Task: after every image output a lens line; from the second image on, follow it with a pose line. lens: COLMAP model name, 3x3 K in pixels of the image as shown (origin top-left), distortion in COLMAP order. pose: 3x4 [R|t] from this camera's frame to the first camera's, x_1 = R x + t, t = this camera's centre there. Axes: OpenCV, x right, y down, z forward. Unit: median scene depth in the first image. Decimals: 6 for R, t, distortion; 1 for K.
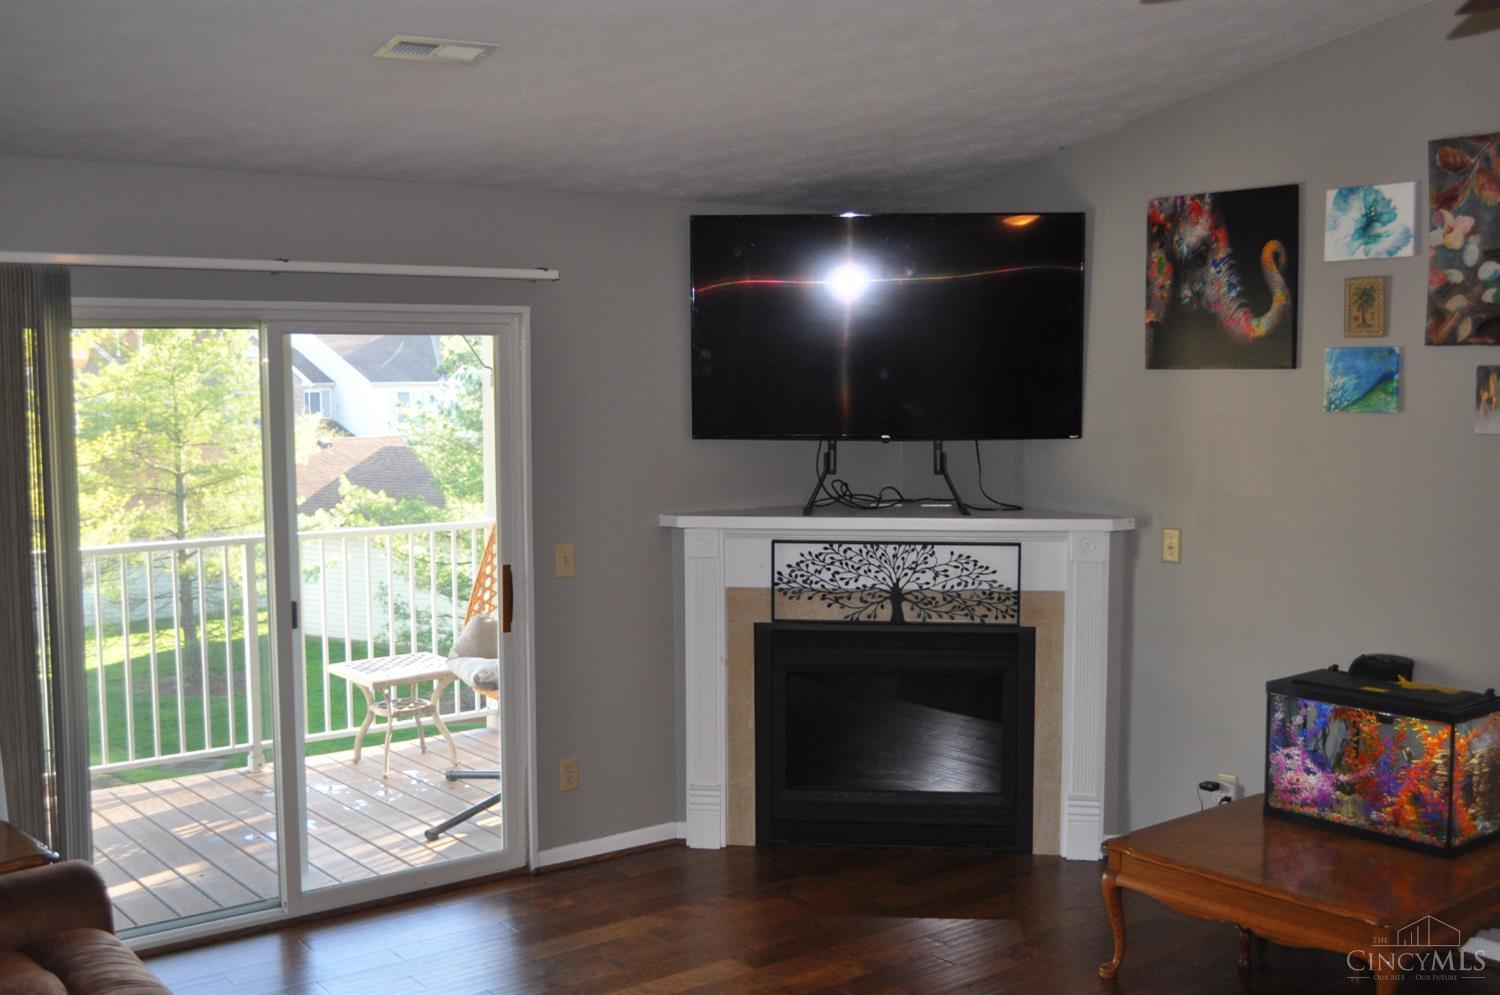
lens RADIAL K [[1601.6, 0, 744.2], [0, 1601.6, 501.1], [0, 0, 1]] dist [-0.054219, -0.003604]
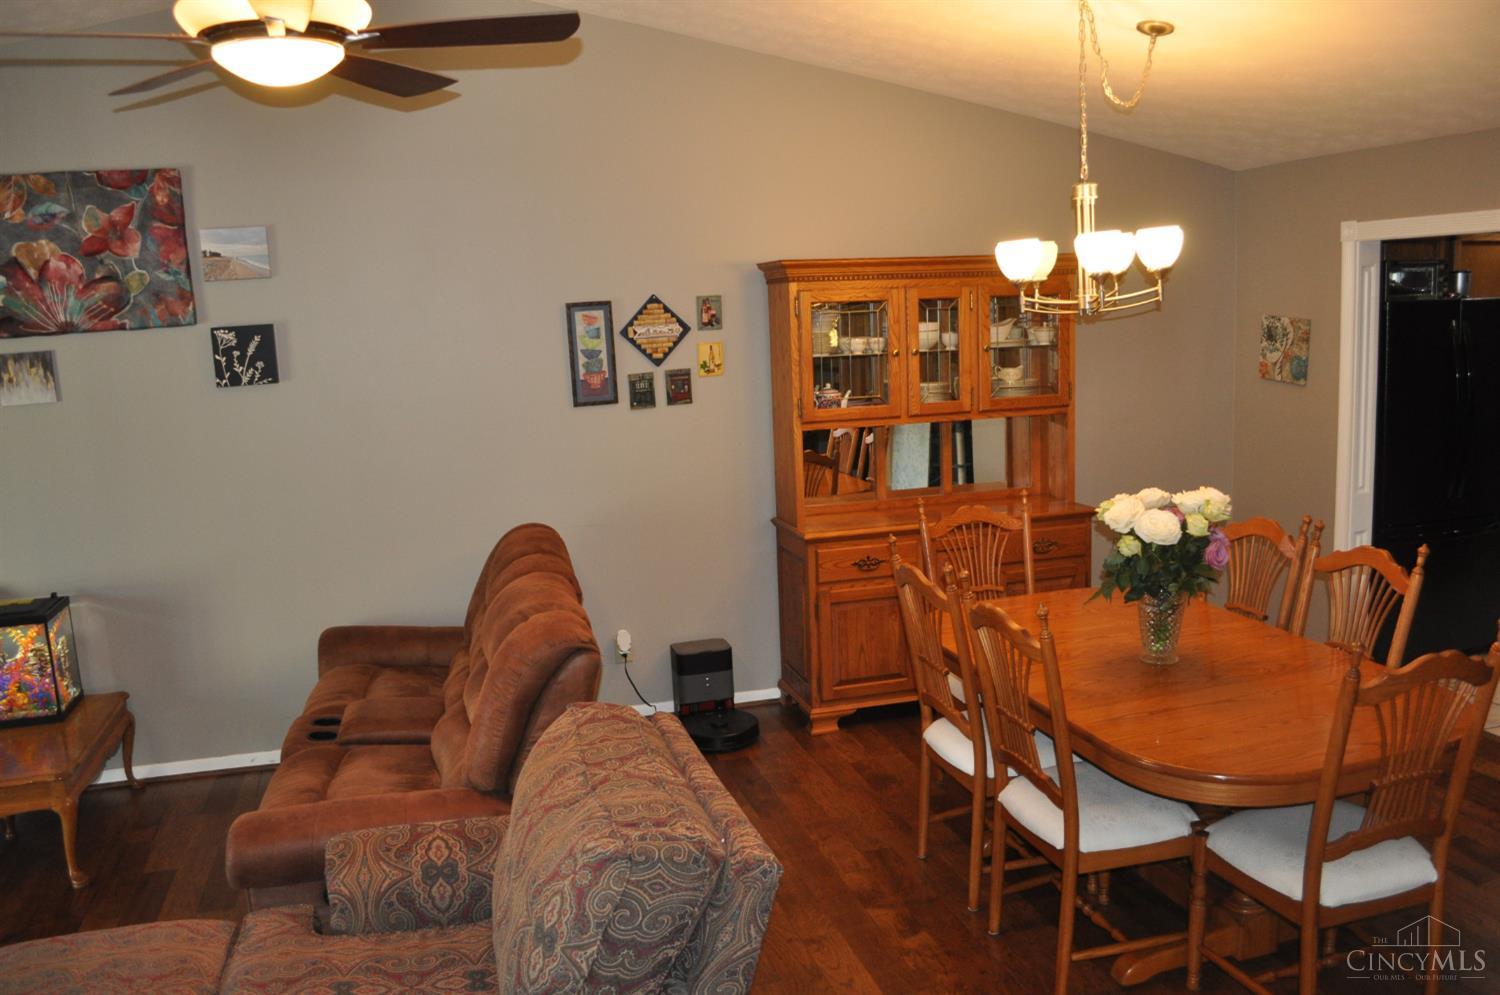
lens RADIAL K [[1174.9, 0, 745.6], [0, 1174.9, 500.9], [0, 0, 1]] dist [-0.085662, 0.009113]
pose [[0.381345, -0.160895, 0.910323, -0.139244], [0.121666, 0.984907, 0.123110, -0.005040], [-0.916391, 0.063808, 0.395165, 0.055127]]
